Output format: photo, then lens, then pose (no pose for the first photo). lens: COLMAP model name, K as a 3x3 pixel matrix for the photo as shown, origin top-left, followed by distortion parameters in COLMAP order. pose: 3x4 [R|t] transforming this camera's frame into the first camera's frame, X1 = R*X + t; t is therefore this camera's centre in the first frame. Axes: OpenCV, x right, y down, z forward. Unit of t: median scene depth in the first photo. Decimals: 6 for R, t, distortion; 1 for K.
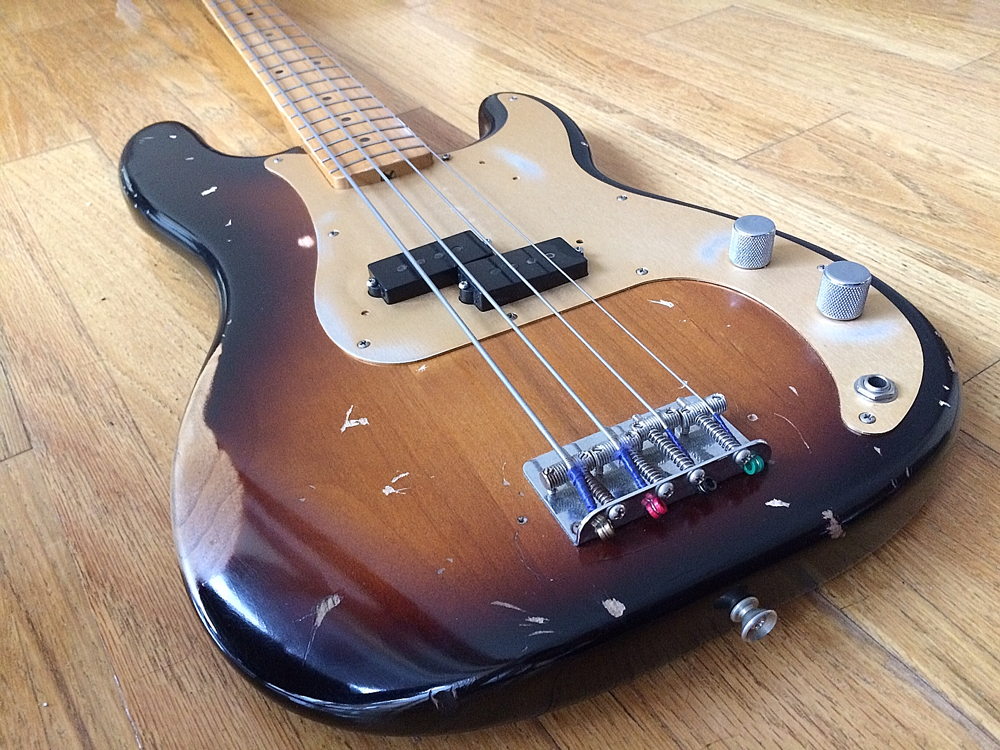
lens RADIAL K [[824.7, 0, 500.0], [0, 824.7, 375.0], [0, 0, 1]] dist [0.067522, -0.103570]
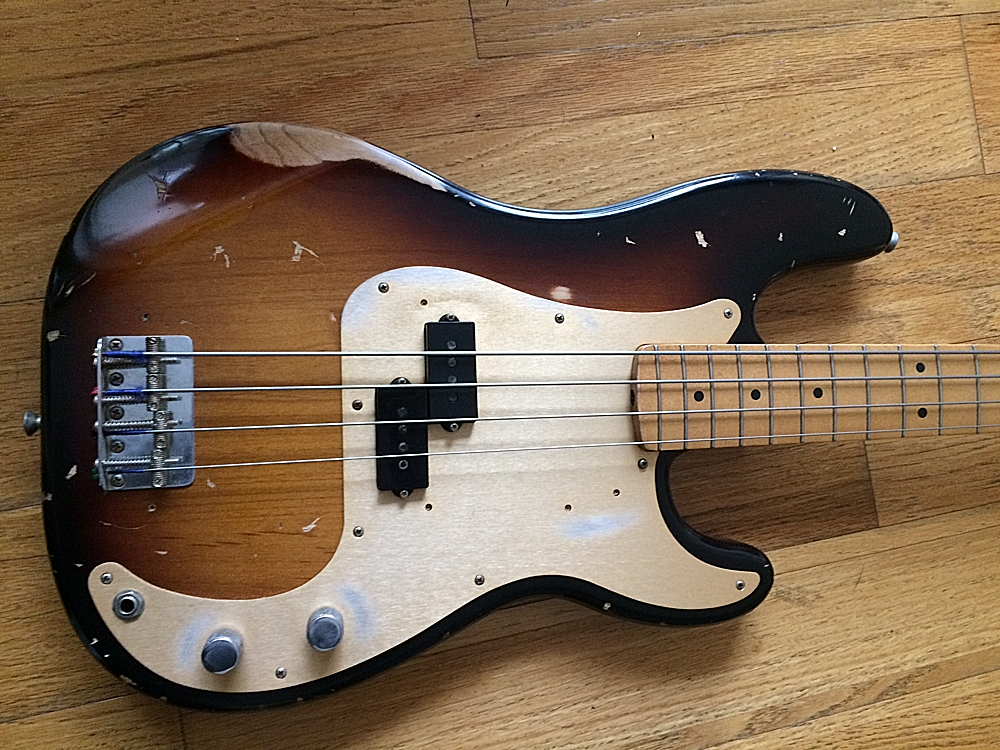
lens RADIAL K [[824.7, 0, 500.0], [0, 824.7, 375.0], [0, 0, 1]] dist [0.067522, -0.103570]
pose [[-0.416494, 0.907132, -0.060370, -0.038934], [-0.722336, -0.289864, 0.627861, -0.918302], [0.552053, 0.305108, 0.775981, 0.146900]]
